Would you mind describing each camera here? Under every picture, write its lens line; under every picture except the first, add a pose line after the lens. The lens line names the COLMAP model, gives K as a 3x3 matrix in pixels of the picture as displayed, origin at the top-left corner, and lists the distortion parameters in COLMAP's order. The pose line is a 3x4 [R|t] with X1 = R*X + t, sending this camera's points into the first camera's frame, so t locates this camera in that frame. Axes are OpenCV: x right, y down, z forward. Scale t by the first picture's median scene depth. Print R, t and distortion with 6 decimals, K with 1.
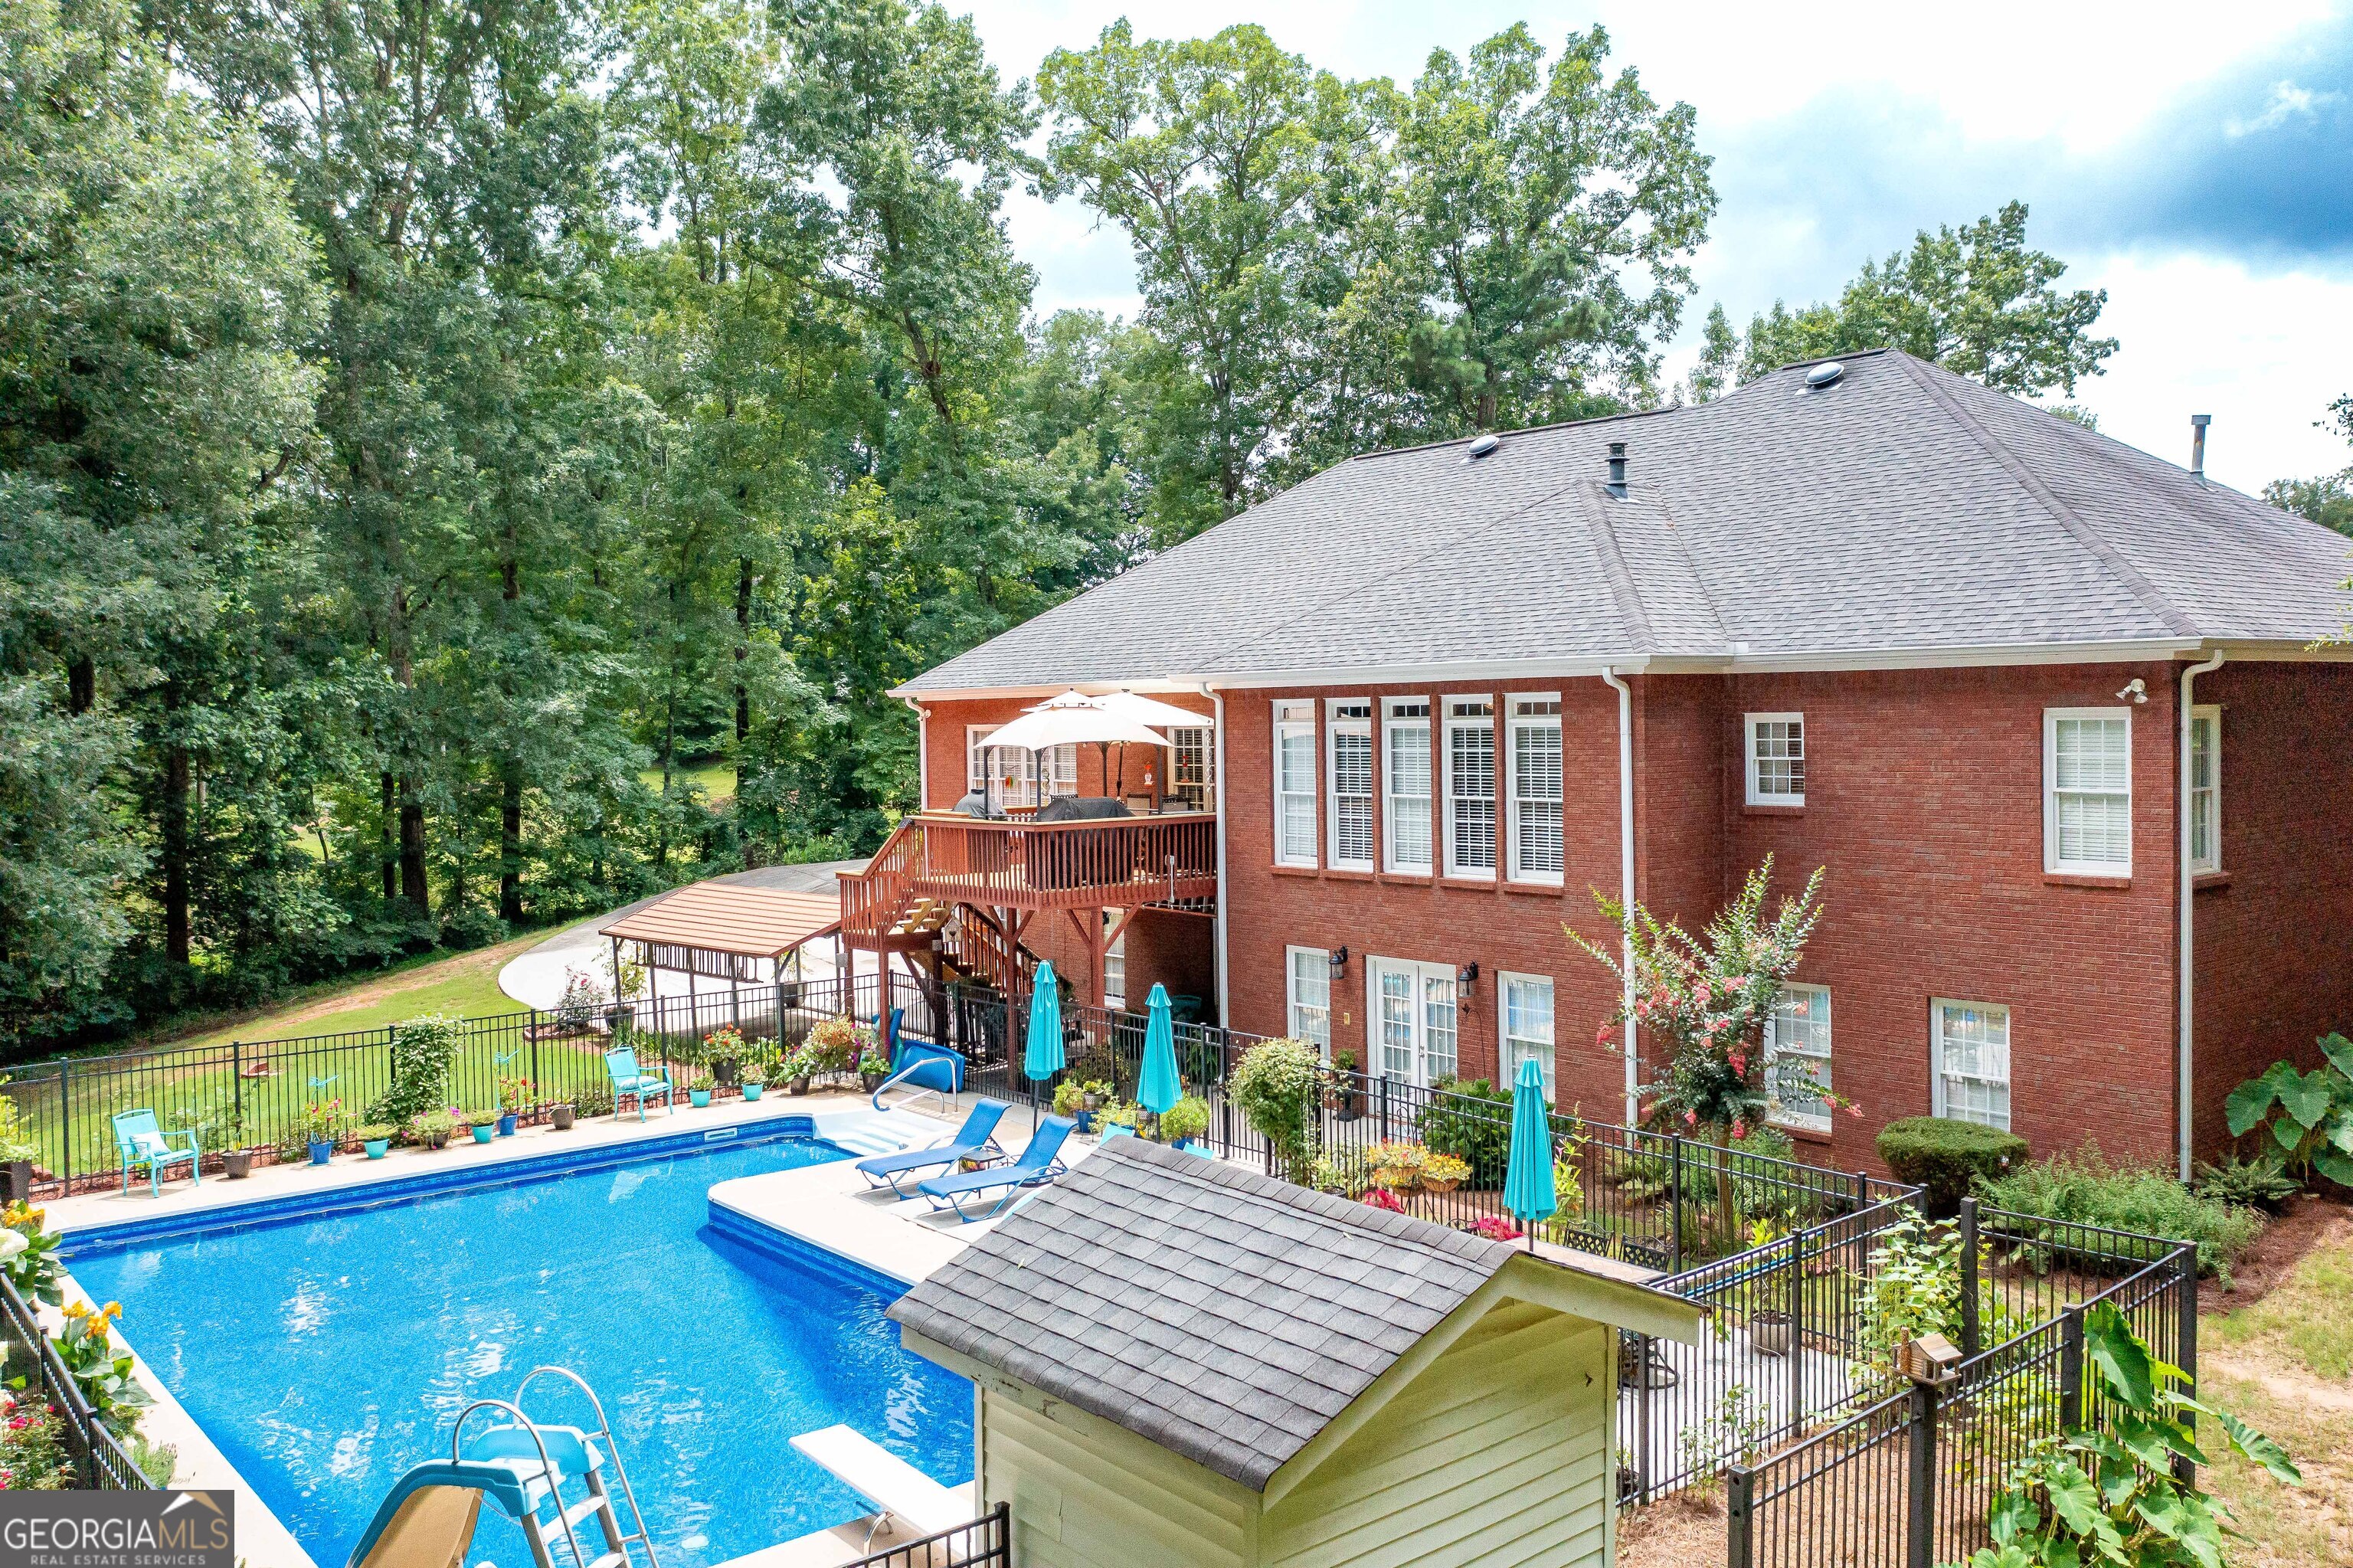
lens RADIAL K [[1845.4, 0, 1176.5], [0, 1845.4, 784.0], [0, 0, 1]] dist [-0.005709, -0.001387]
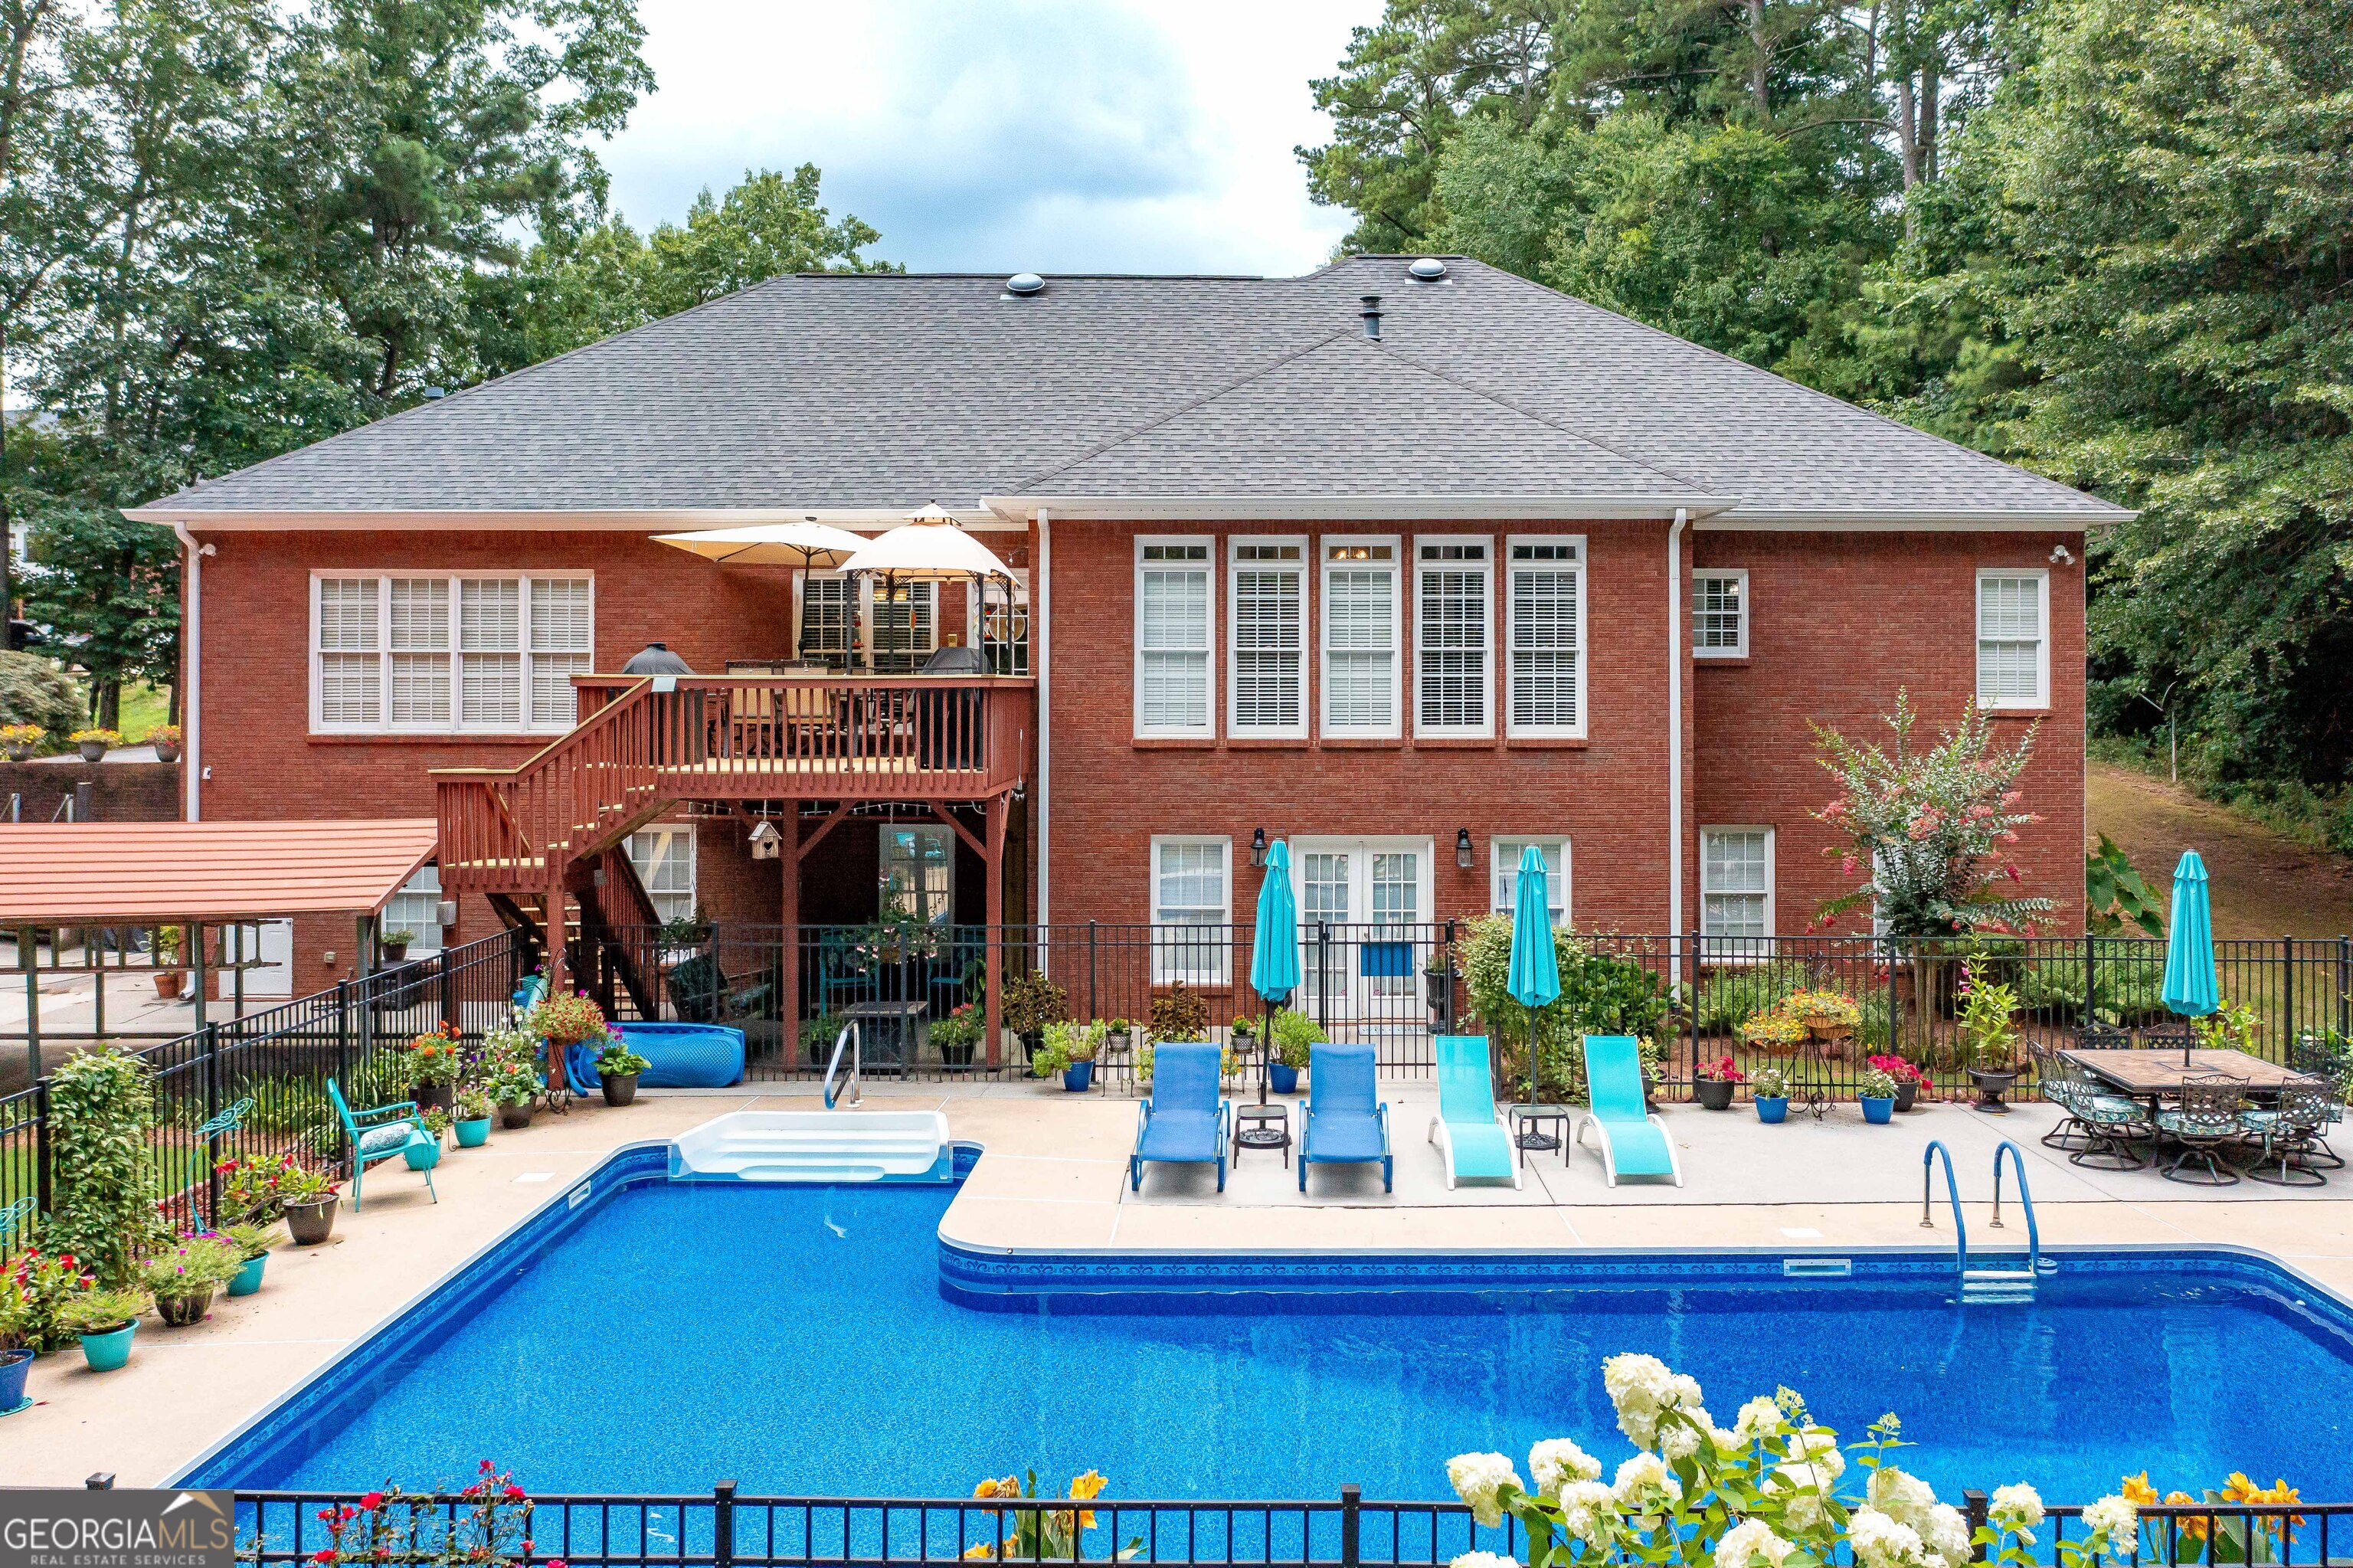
lens RADIAL K [[1800.2, 0, 1256.9], [0, 1800.2, 727.9], [0, 0, 1]] dist [-0.002143, -0.001992]
pose [[0.655598, -0.006536, 0.755081, -0.525572], [0.012891, 0.999914, -0.002538, 0.043400], [-0.755000, 0.011398, 0.655626, 0.445601]]
